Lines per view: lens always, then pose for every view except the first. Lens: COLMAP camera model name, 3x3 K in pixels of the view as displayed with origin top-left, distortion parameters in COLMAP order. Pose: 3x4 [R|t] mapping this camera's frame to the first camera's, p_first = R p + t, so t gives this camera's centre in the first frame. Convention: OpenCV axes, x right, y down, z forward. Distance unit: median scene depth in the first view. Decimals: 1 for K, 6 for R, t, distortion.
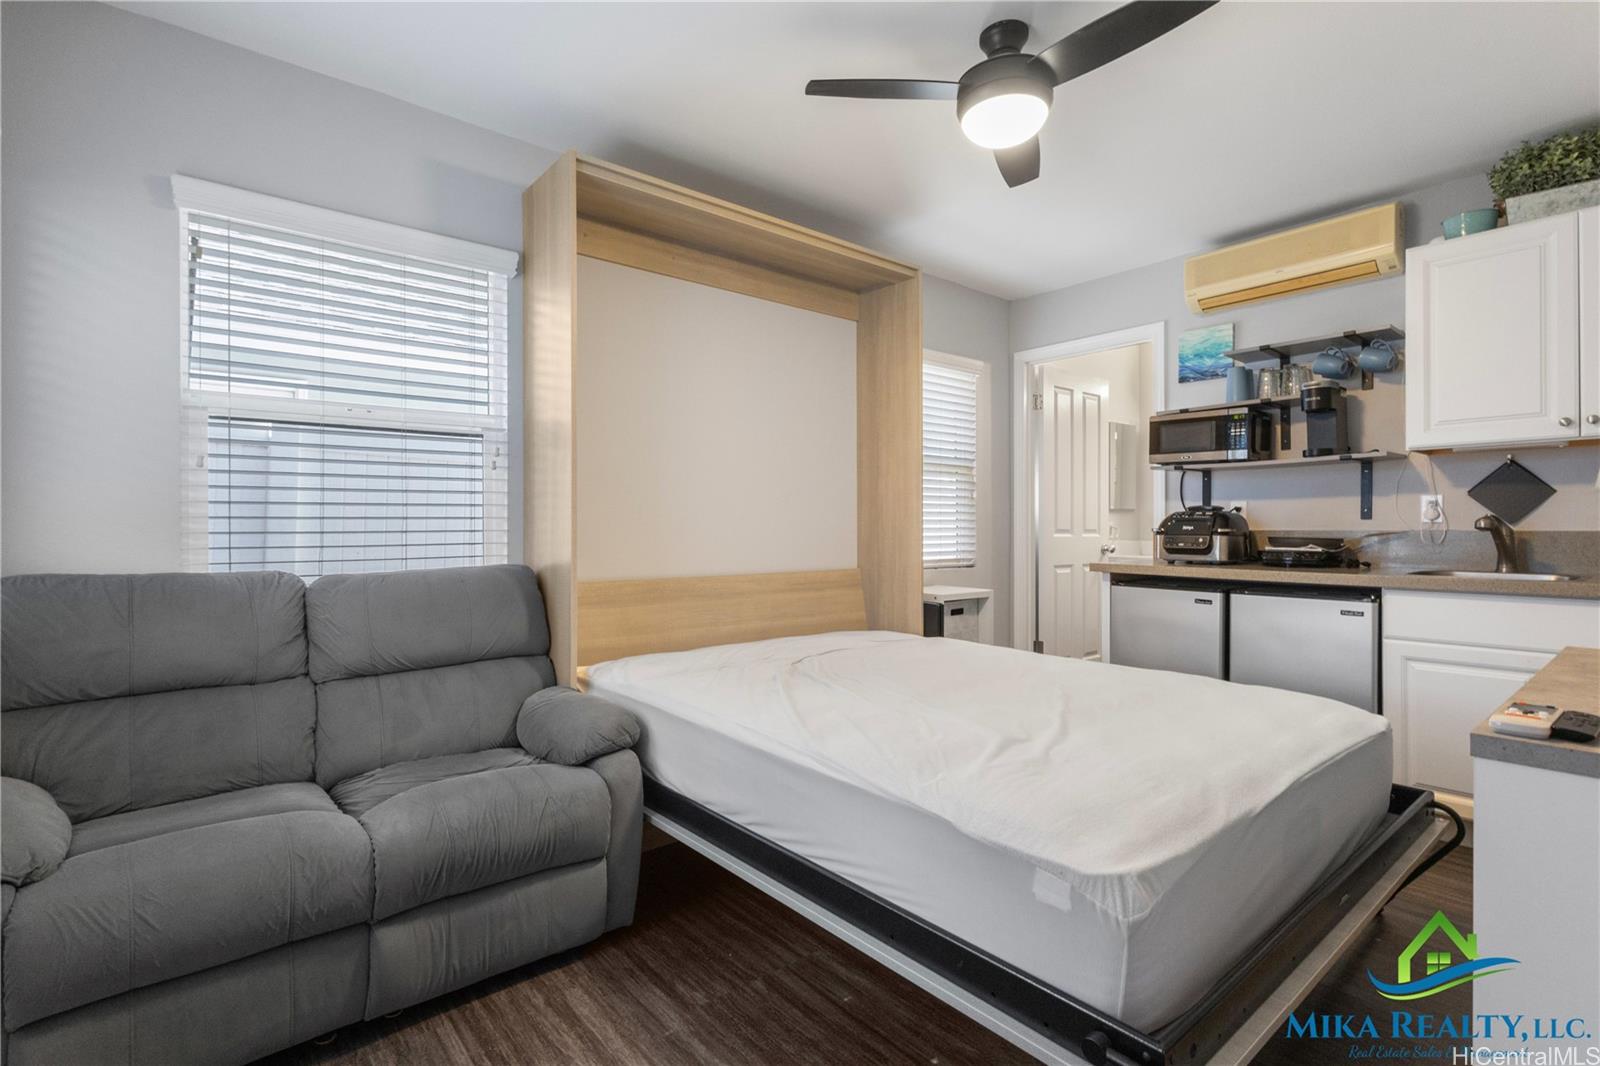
lens RADIAL K [[743.2, 0, 795.7], [0, 743.2, 537.7], [0, 0, 1]] dist [0.003086, 0.000086]
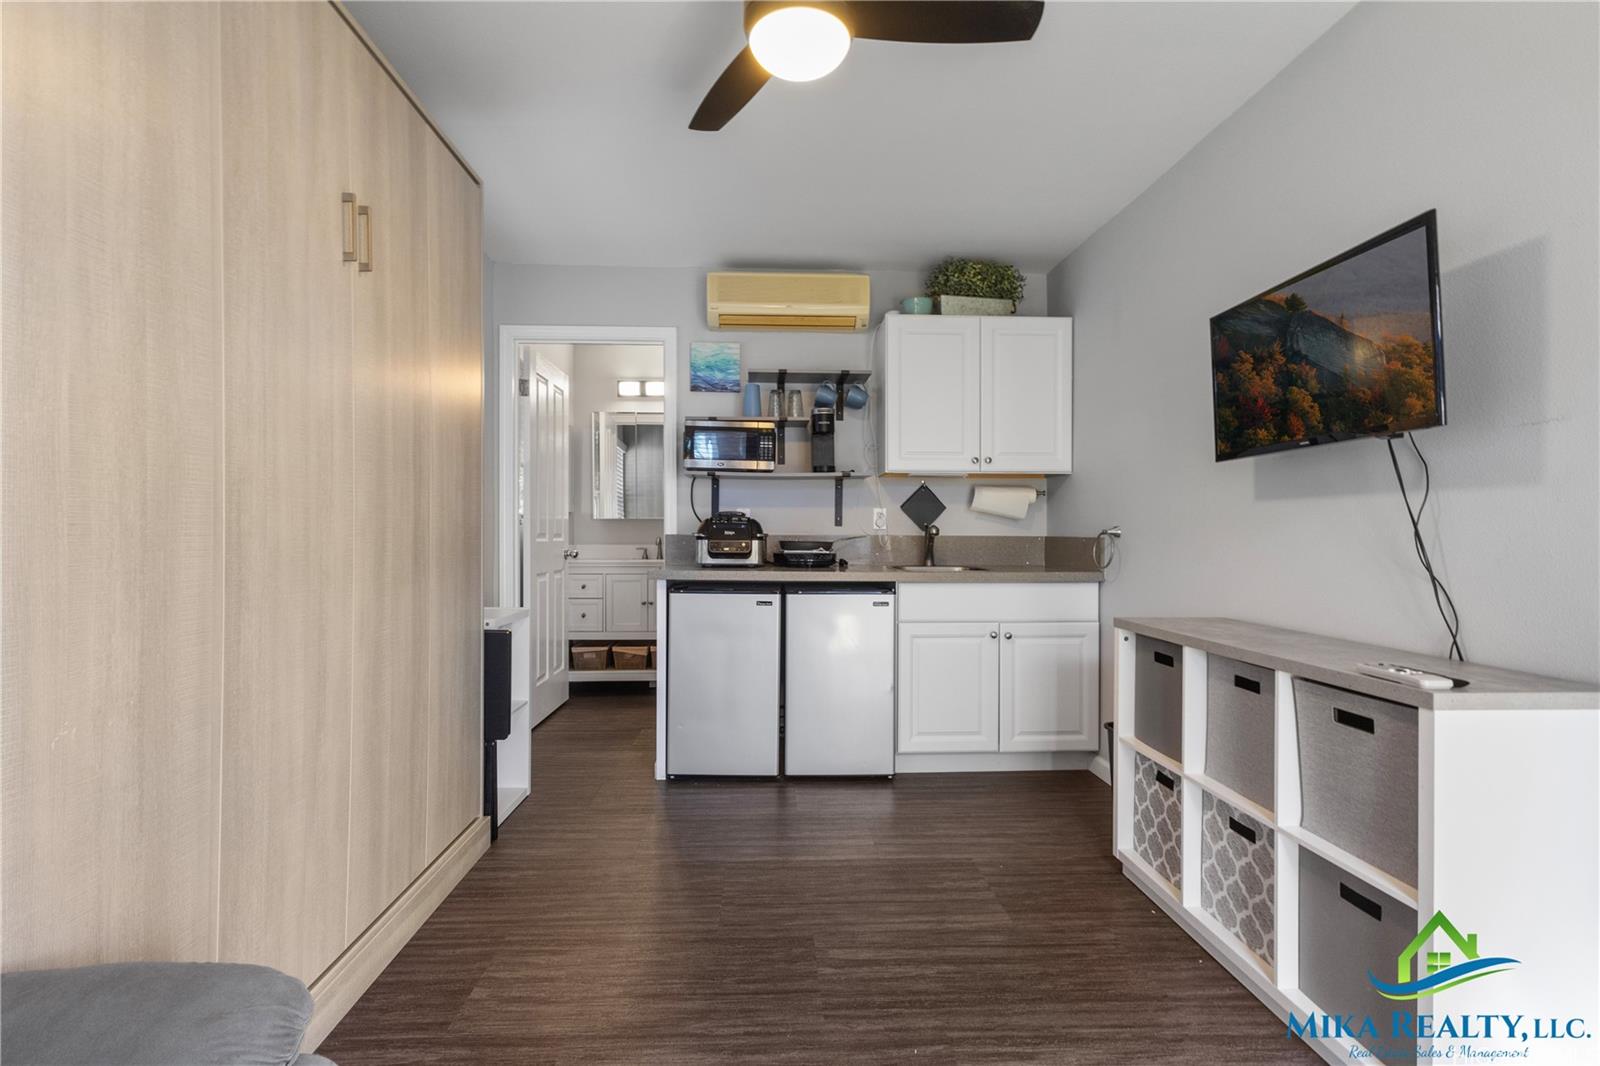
lens RADIAL K [[737.9, 0, 791.2], [0, 737.9, 537.4], [0, 0, 1]] dist [0.002065, 0.000366]
pose [[0.605547, -0.003491, 0.795802, -0.266951], [0.005922, 0.999982, -0.000119, -0.007069], [-0.795788, 0.004785, 0.605557, 0.351456]]
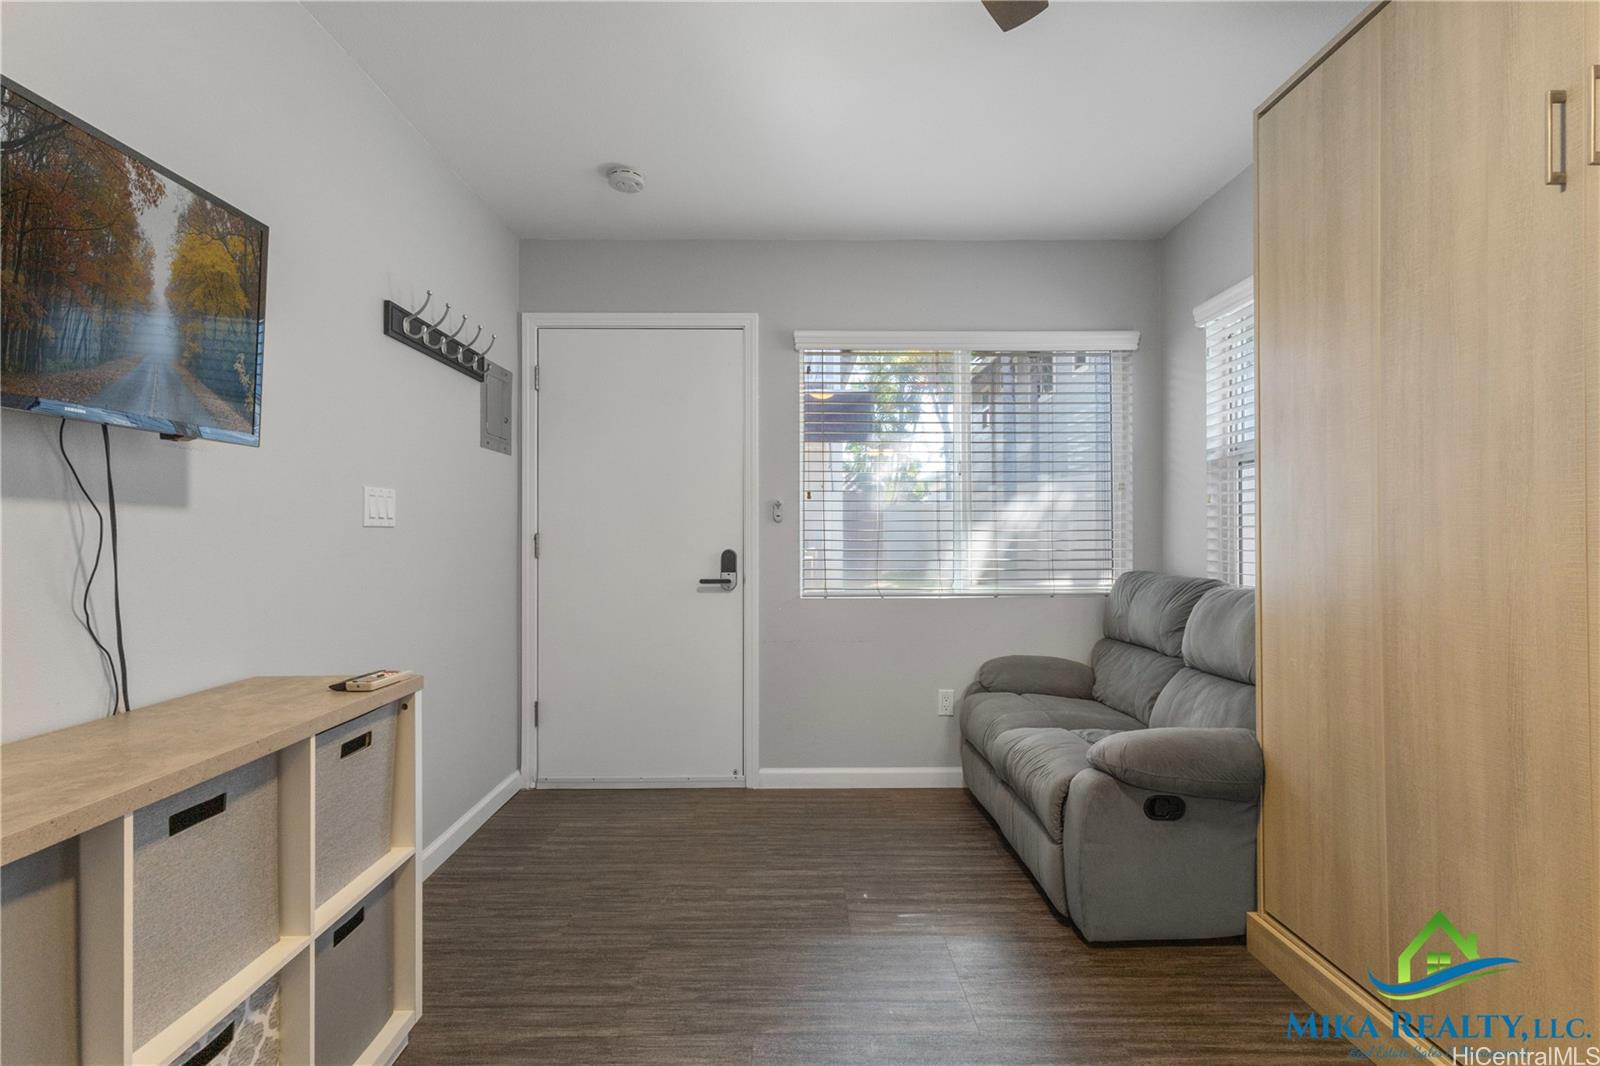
lens RADIAL K [[737.4, 0, 797.4], [0, 737.4, 529.8], [0, 0, 1]] dist [0.001121, 0.000605]
pose [[-0.631831, -0.004707, -0.775092, 0.546130], [-0.006734, 0.999977, -0.000583, -0.027187], [0.775077, 0.004851, -0.631848, 0.887595]]
